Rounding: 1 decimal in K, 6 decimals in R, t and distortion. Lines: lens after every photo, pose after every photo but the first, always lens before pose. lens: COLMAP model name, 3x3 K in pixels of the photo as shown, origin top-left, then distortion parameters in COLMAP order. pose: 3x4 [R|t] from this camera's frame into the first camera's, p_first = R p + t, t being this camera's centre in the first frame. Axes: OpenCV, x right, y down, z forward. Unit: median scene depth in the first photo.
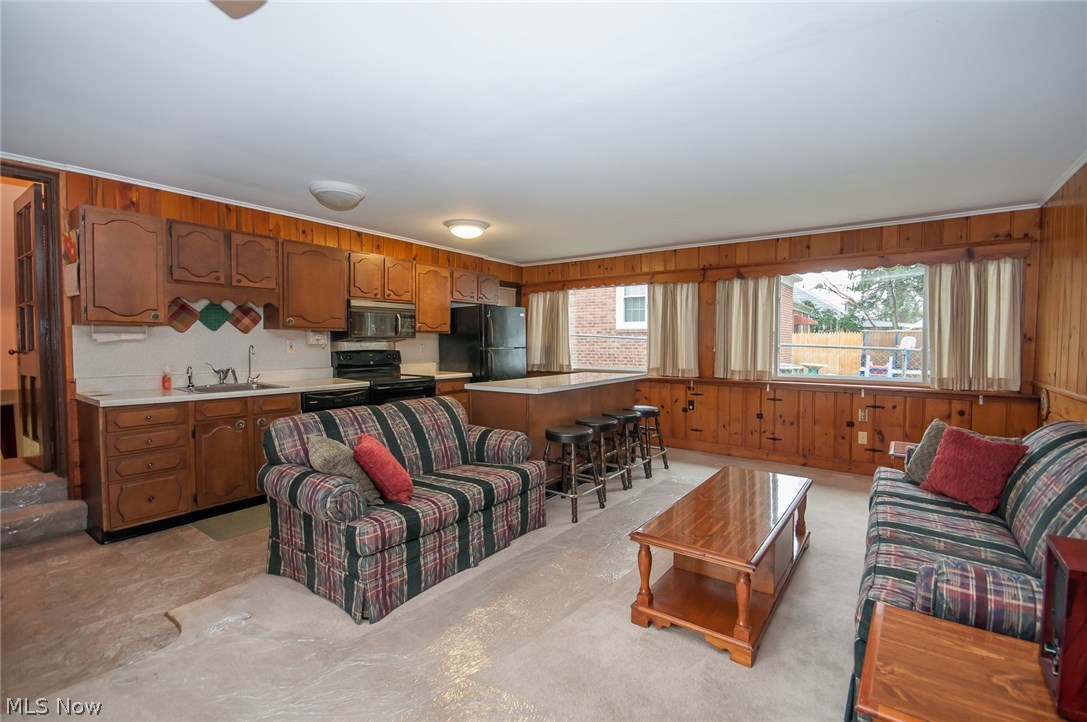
lens RADIAL K [[469.7, 0, 545.8], [0, 469.7, 357.2], [0, 0, 1]] dist [-0.016085, -0.000447]
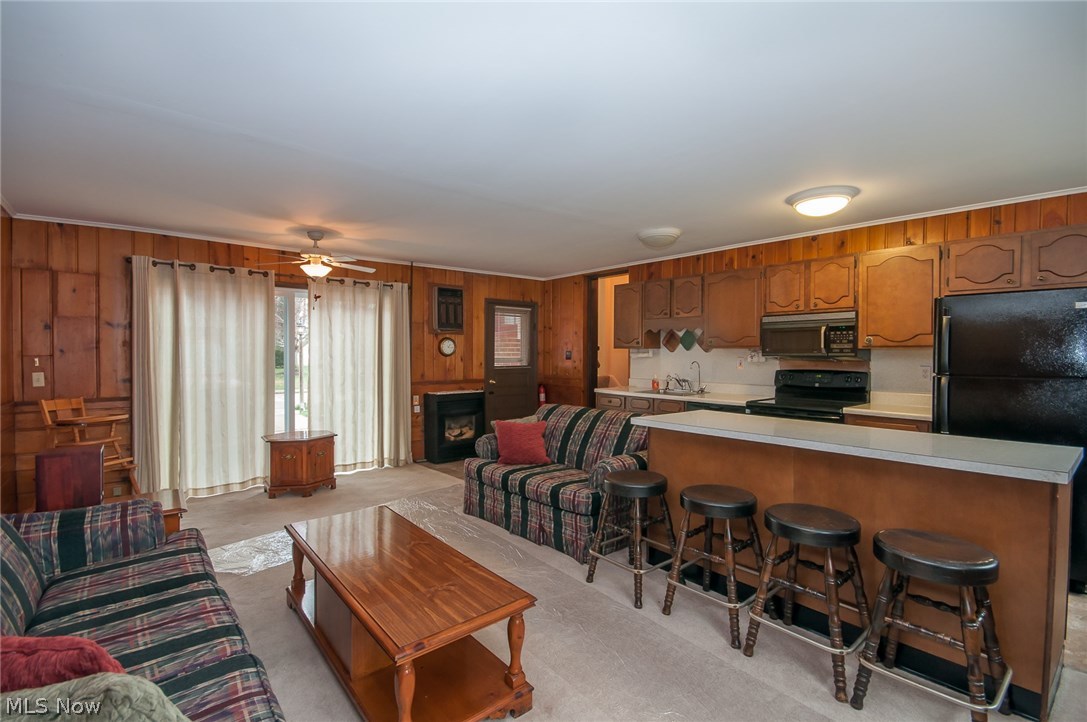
lens RADIAL K [[469.7, 0, 545.1], [0, 469.7, 360.9], [0, 0, 1]] dist [-0.016085, -0.000447]
pose [[-0.201013, 0.009574, -0.979542, 0.747462], [-0.036850, 0.999171, 0.017328, -0.038083], [0.978895, 0.039579, -0.200493, 0.913089]]
